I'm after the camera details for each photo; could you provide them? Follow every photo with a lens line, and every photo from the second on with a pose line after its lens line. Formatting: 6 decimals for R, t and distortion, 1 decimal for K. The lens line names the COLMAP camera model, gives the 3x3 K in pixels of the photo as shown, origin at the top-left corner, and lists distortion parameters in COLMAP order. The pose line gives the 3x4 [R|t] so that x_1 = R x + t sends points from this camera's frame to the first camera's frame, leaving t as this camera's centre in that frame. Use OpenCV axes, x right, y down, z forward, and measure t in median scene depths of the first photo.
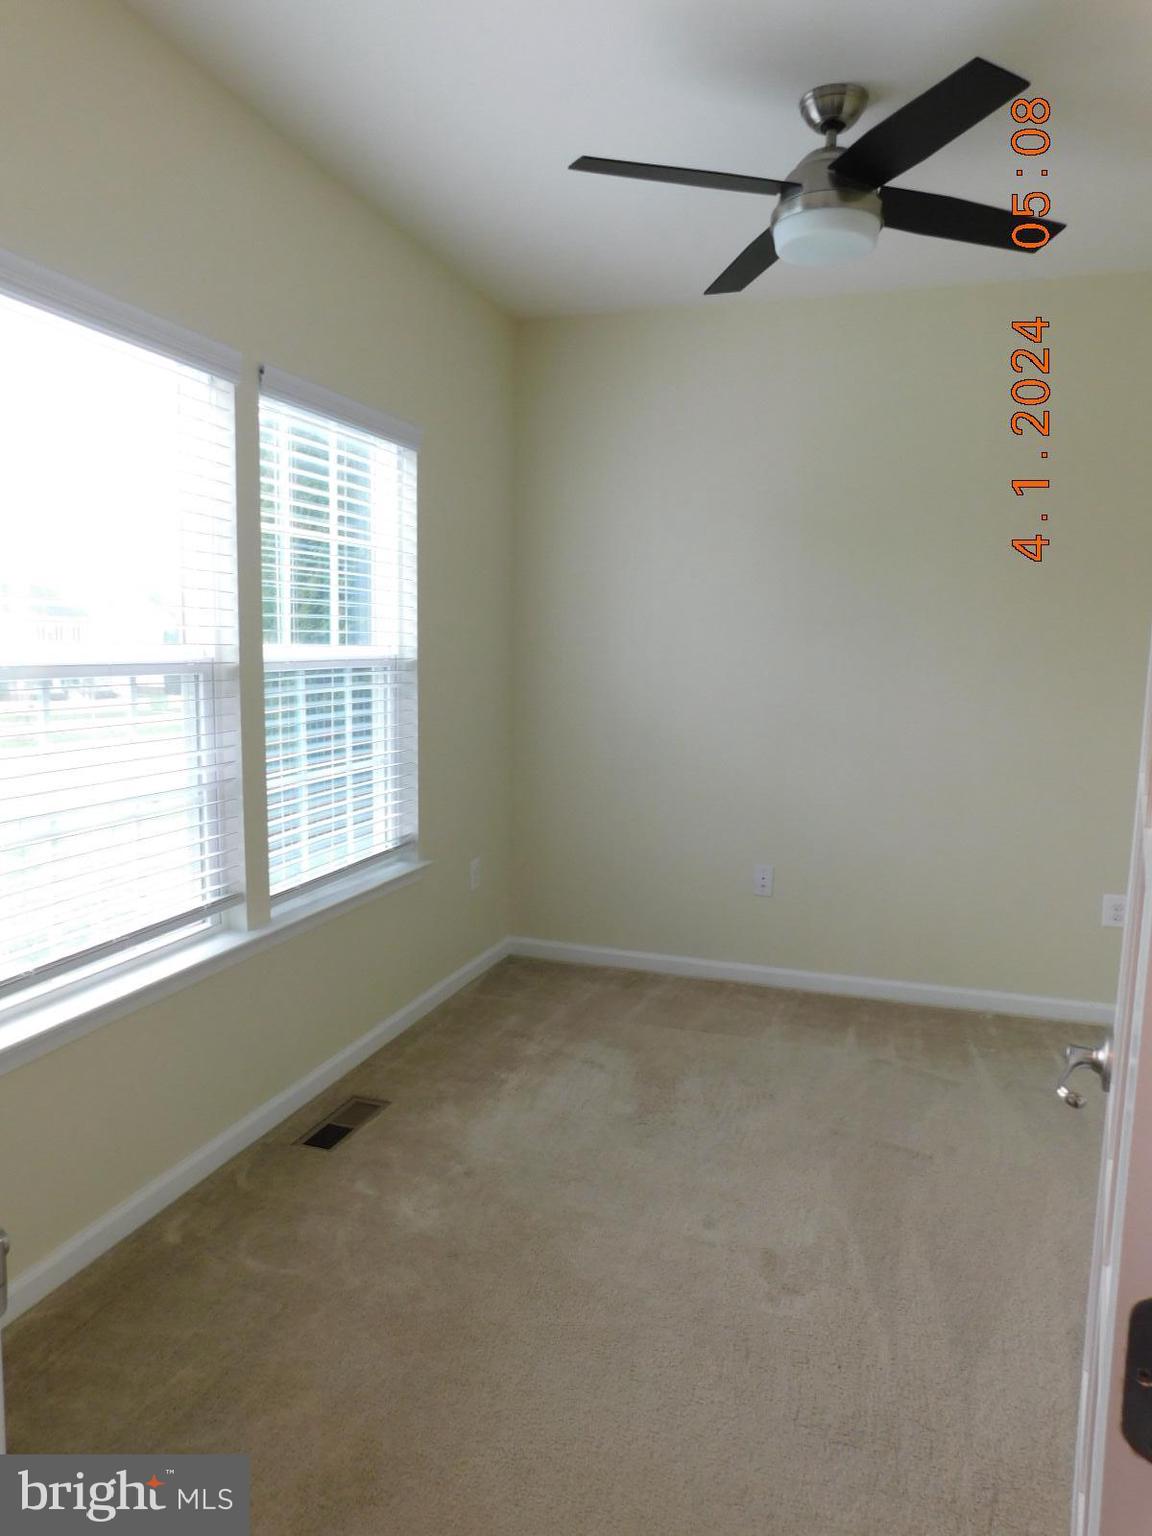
lens RADIAL K [[1010.5, 0, 582.5], [0, 1010.5, 767.9], [0, 0, 1]] dist [-0.064051, 0.050198]
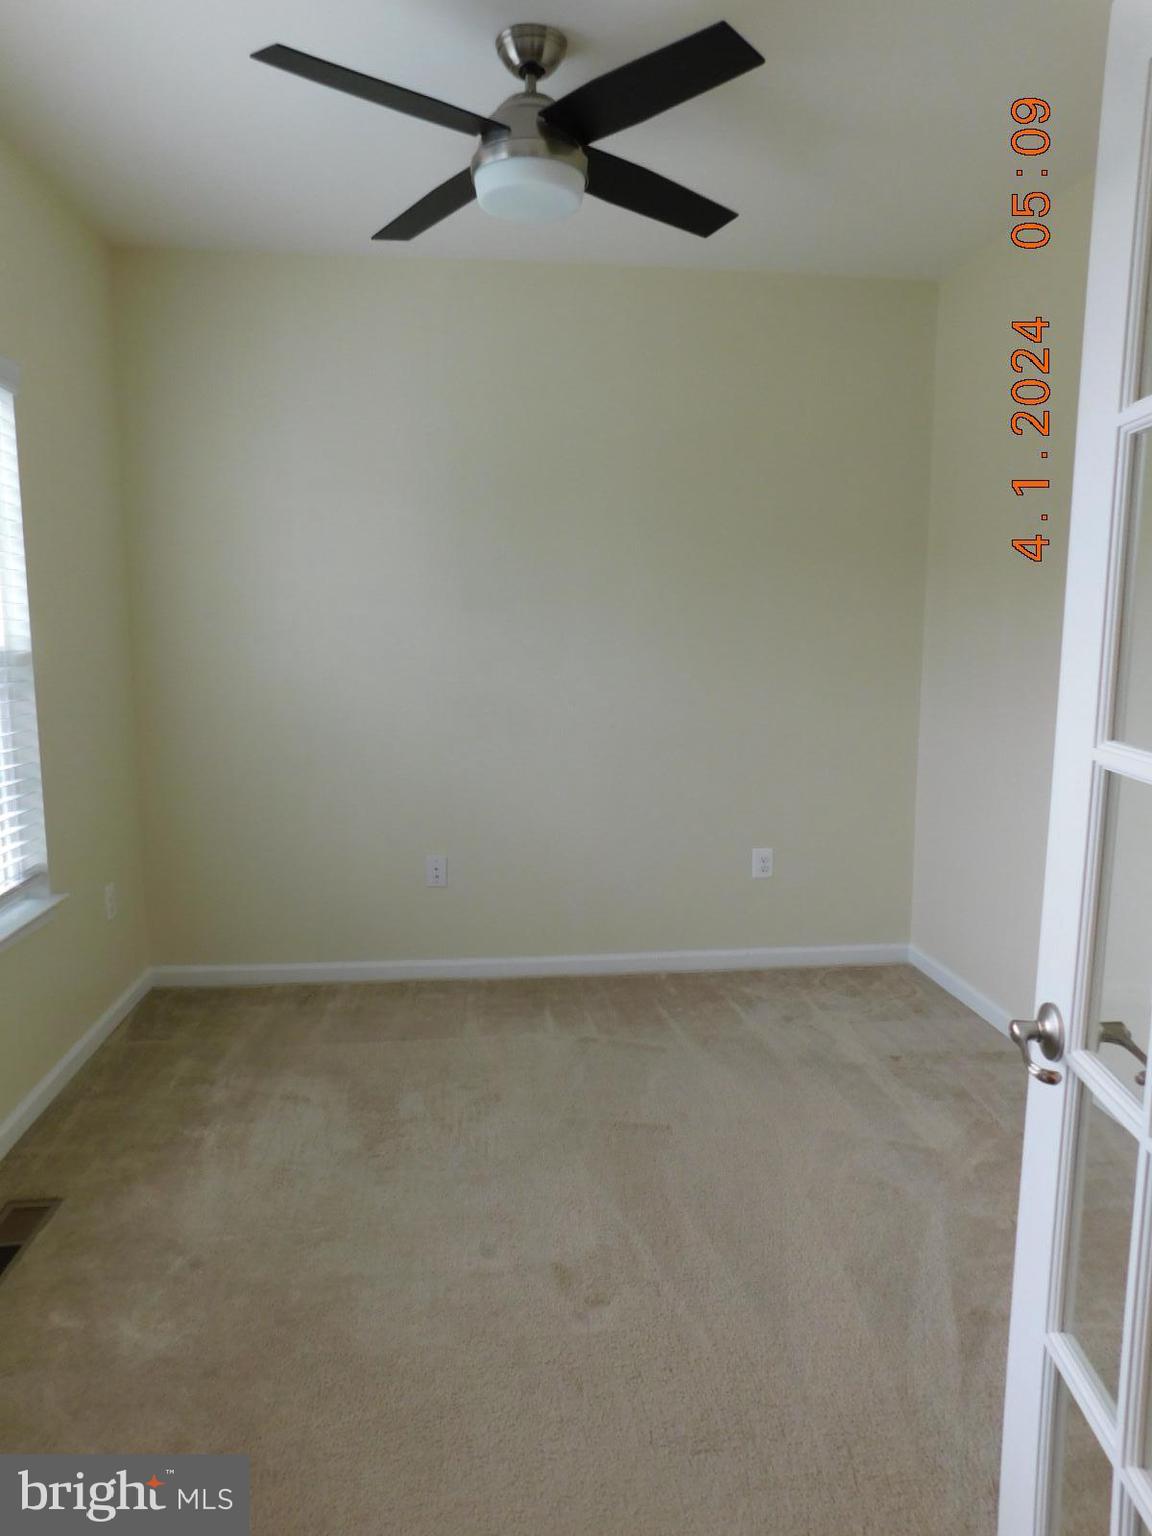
lens RADIAL K [[1010.5, 0, 582.5], [0, 1010.5, 767.9], [0, 0, 1]] dist [-0.064051, 0.050198]
pose [[0.910534, -0.073732, 0.406807, -0.121747], [0.065531, 0.997269, 0.034077, -0.015561], [-0.408209, -0.004370, 0.912878, 0.107505]]
